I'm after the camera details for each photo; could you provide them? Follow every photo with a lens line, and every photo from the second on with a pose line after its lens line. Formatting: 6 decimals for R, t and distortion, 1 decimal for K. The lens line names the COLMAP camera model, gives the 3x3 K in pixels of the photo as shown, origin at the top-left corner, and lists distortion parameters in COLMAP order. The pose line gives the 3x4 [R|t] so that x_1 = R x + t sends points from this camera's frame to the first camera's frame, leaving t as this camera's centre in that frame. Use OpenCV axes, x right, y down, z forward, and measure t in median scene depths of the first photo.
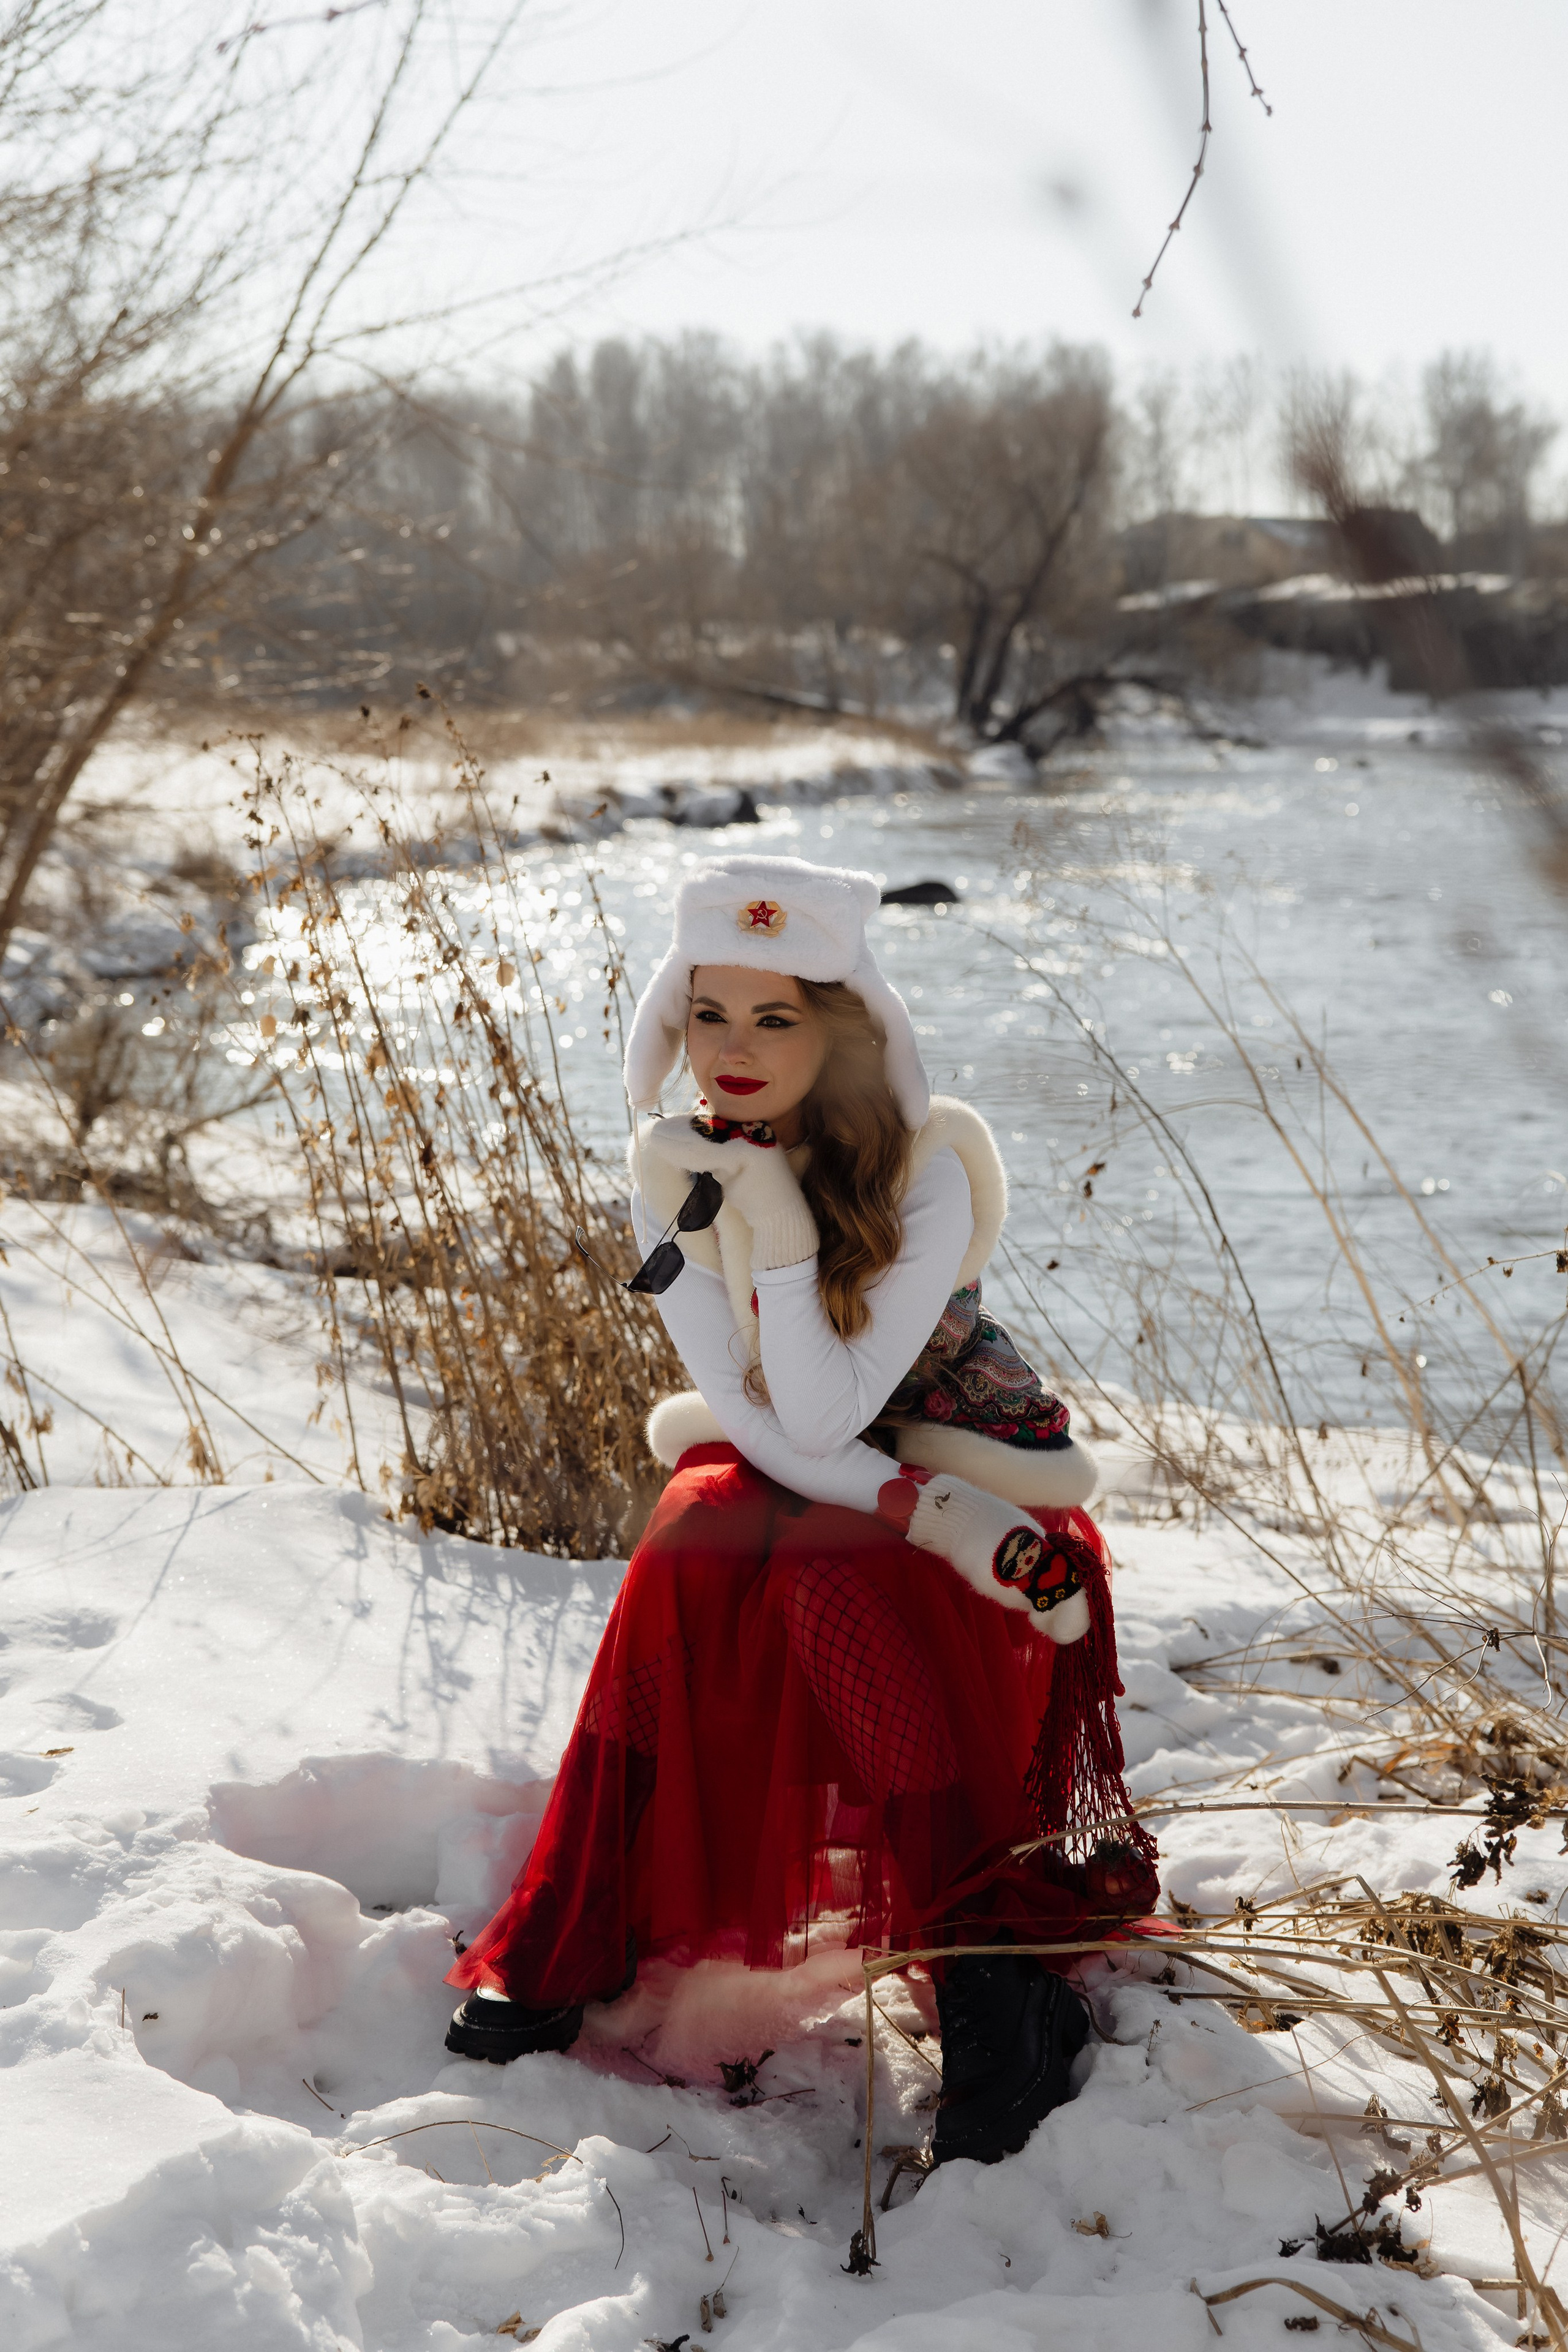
lens RADIAL K [[3396.0, 0, 777.1], [0, 3396.0, 1188.5], [0, 0, 1]] dist [0.159004, 0.000000]
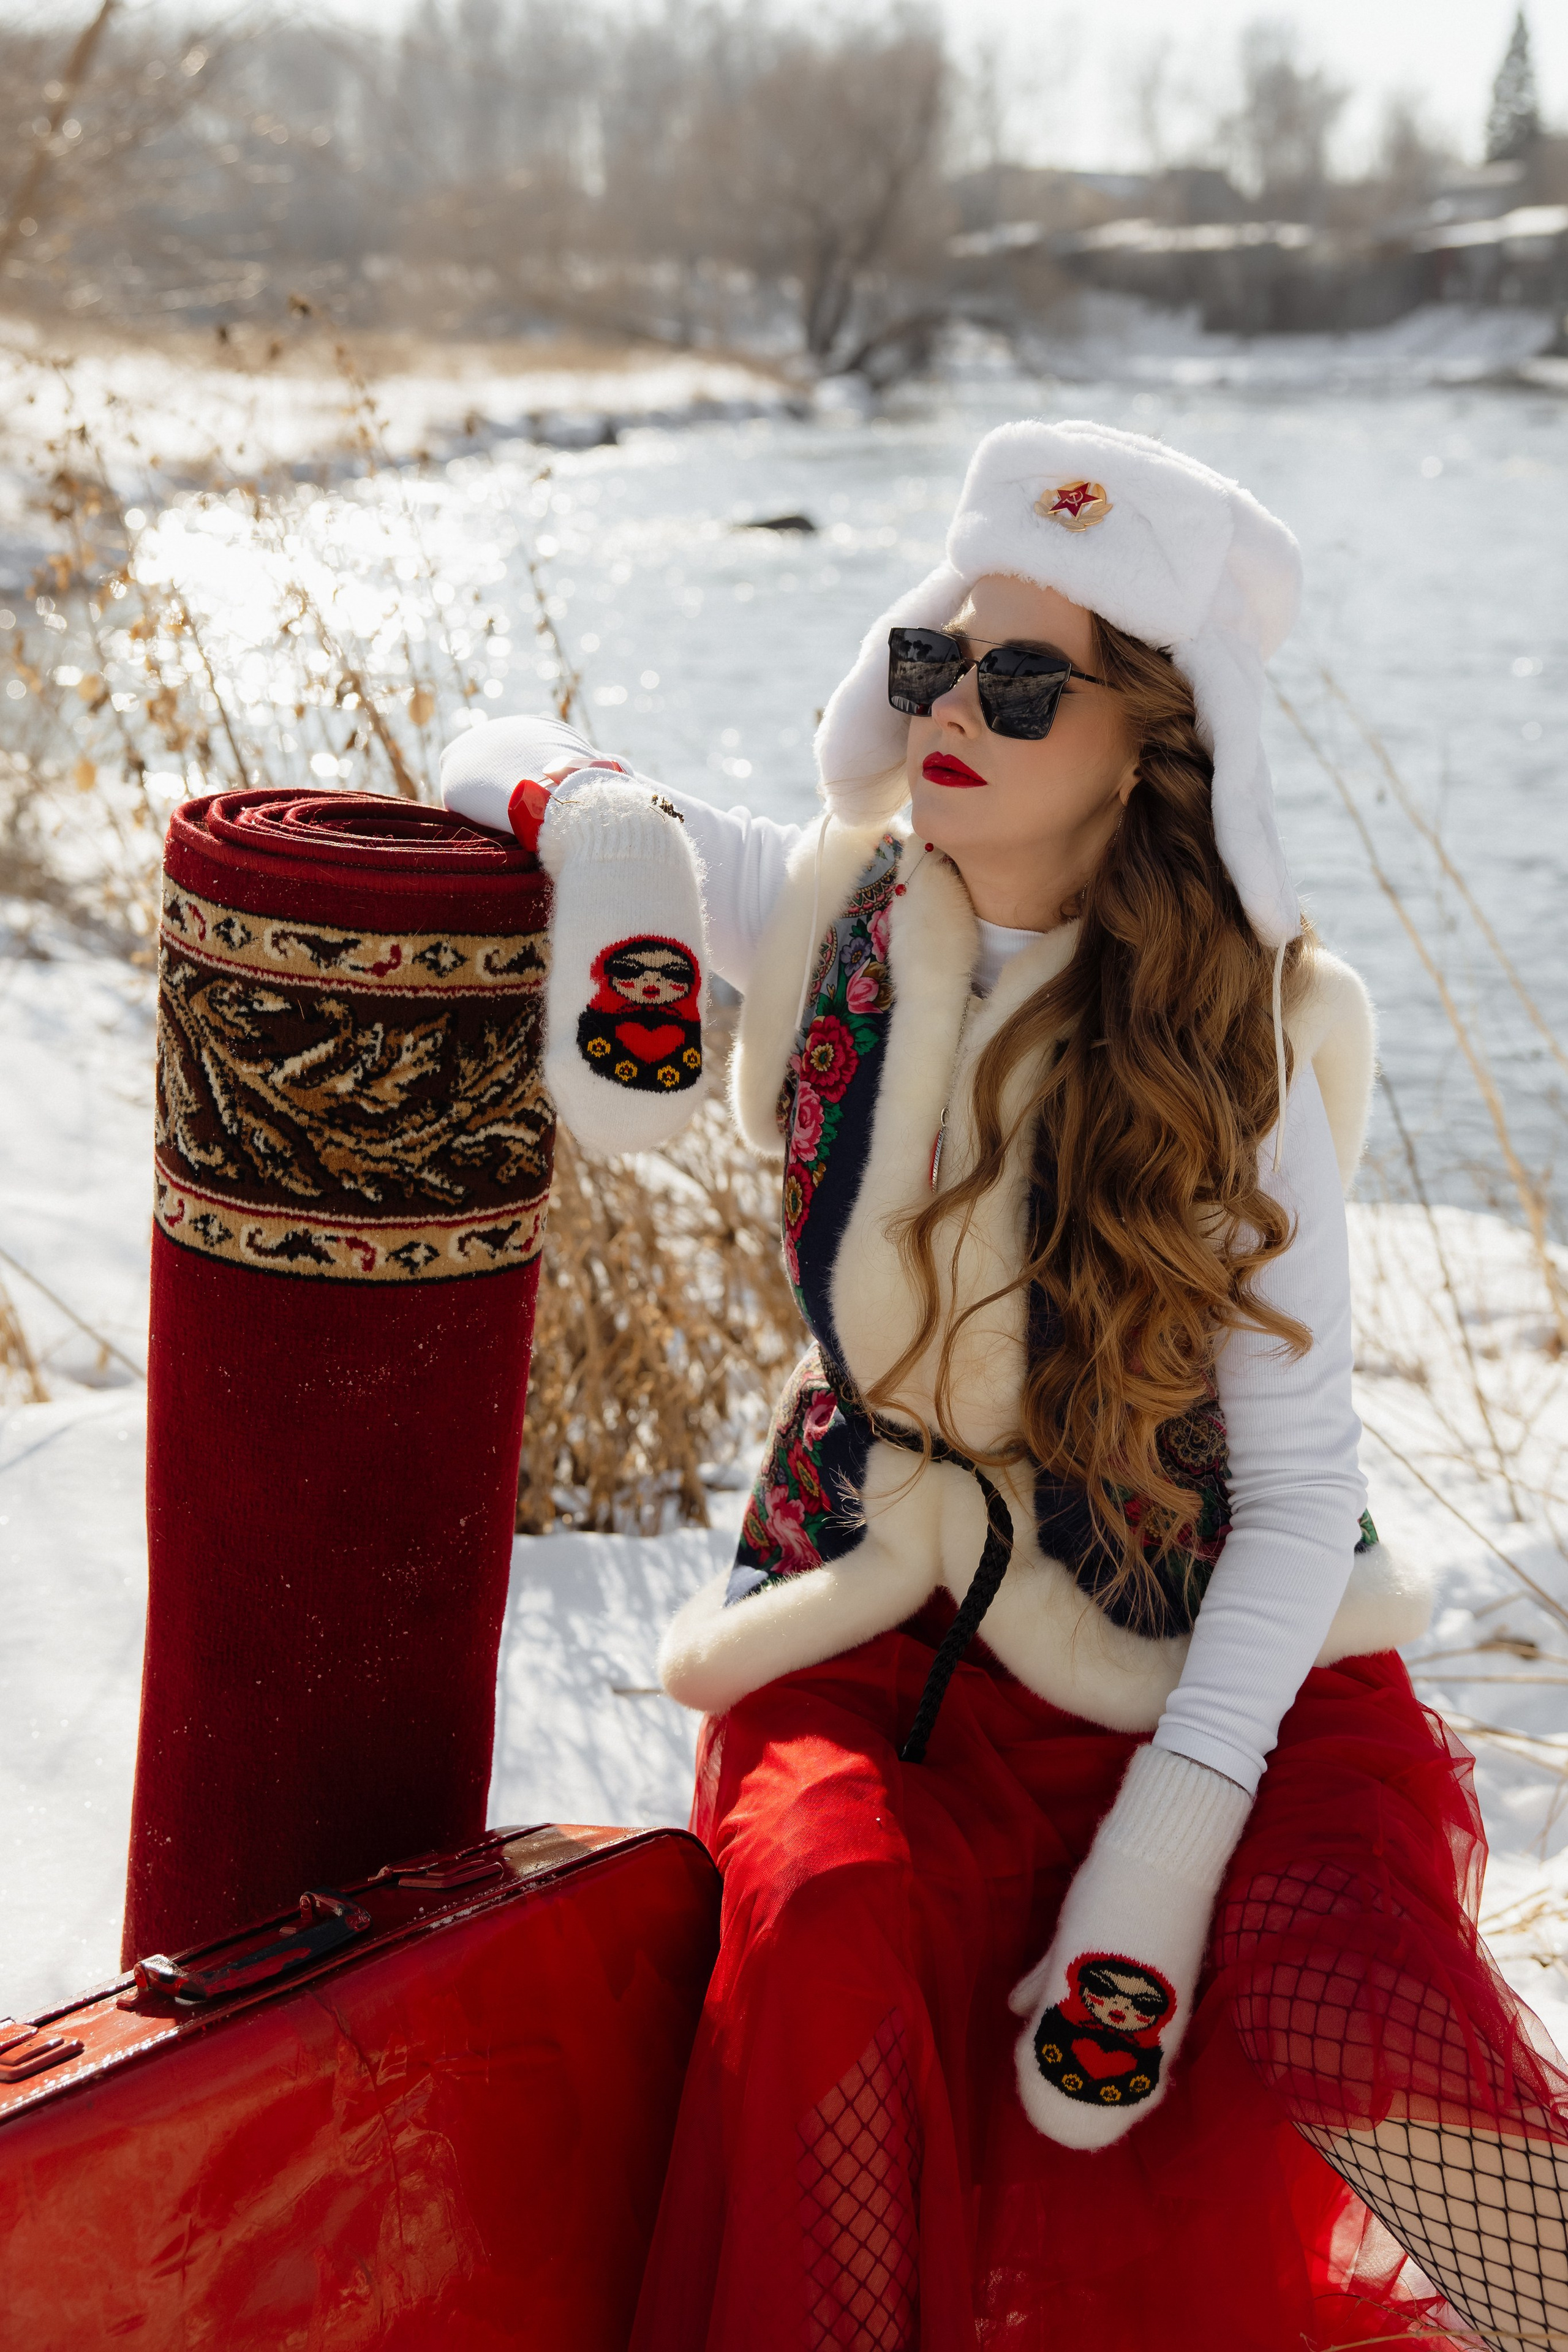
lens RADIAL K [[3133.6, 0, 789.2], [0, 3133.6, 1161.9], [0, 0, 1]] dist [0.025782, 0.000000]
pose [[0.998629, 0.008107, 0.051717, -0.042863], [-0.014054, 0.993187, 0.115682, -0.052229], [-0.050427, -0.116251, 0.991939, 0.387006]]
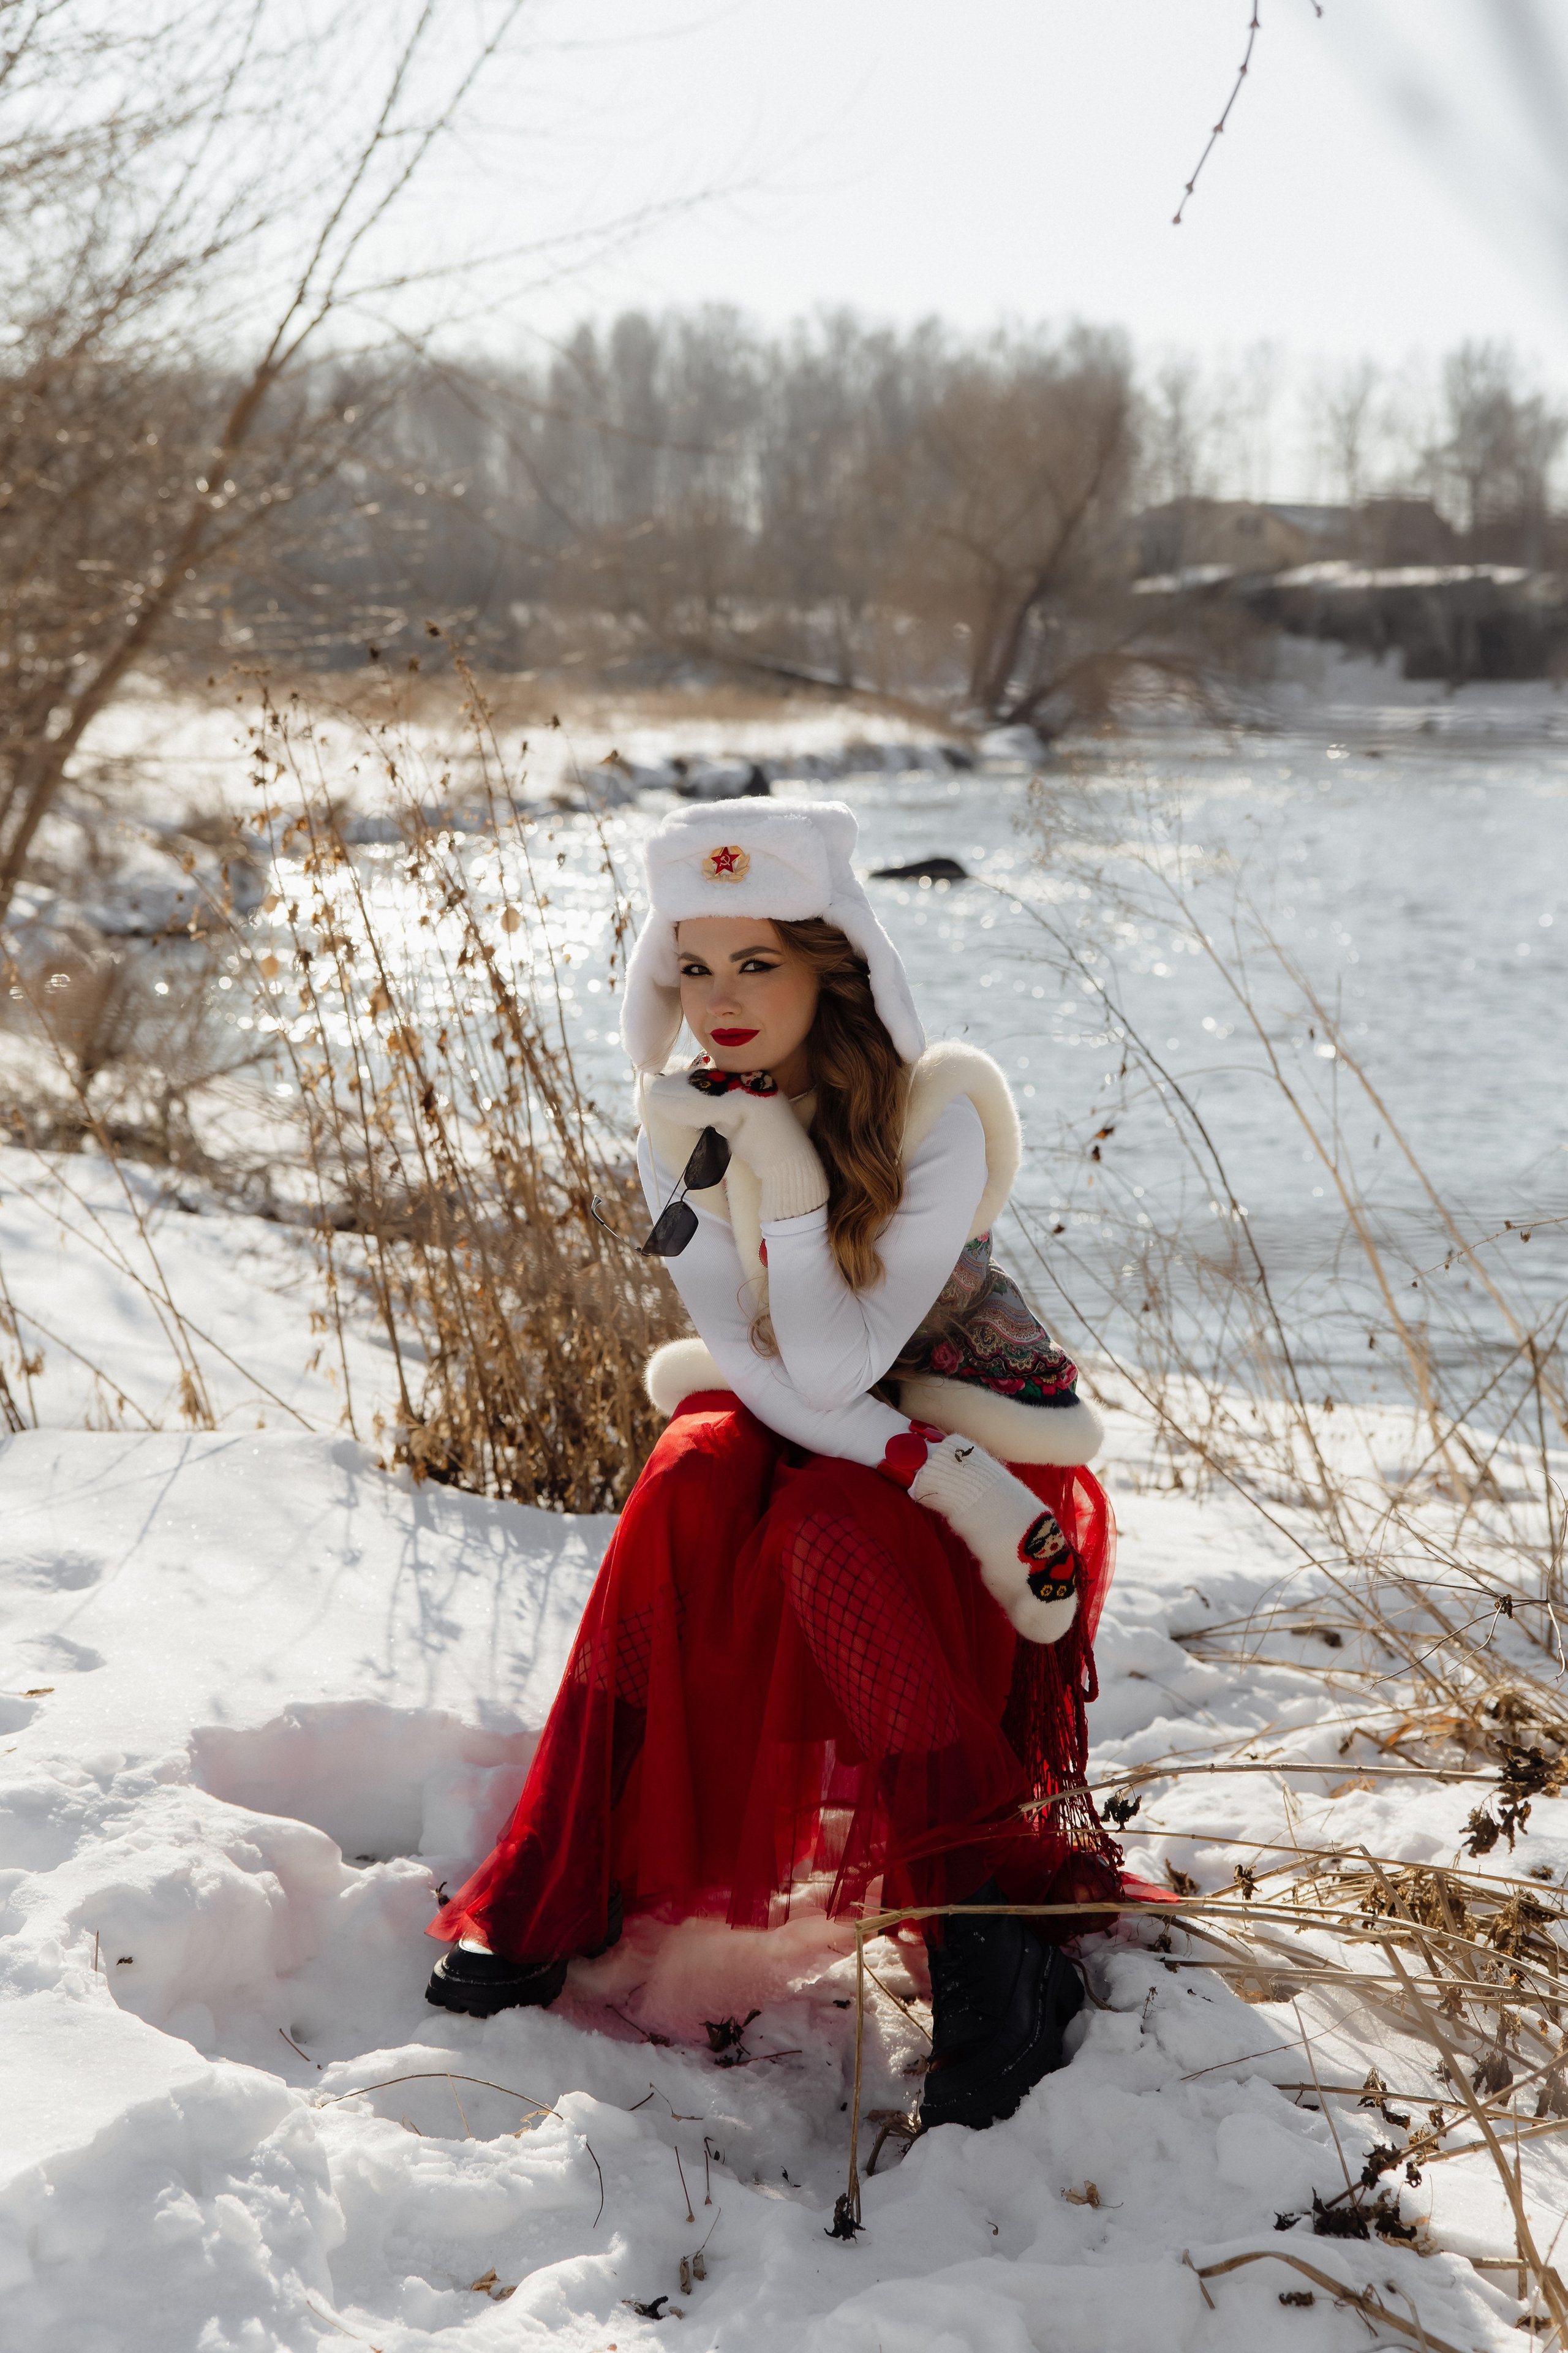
lens RADIAL K [[3397.2, 0, 774.4], [0, 3397.2, 1176.7], [0, 0, 1]] dist [0.159004, 0.000000]
pose [[0.999766, 0.021561, -0.001461, -0.000516], [-0.021555, 0.999761, 0.003696, 0.006246], [0.001540, -0.003664, 0.999992, 0.014143]]
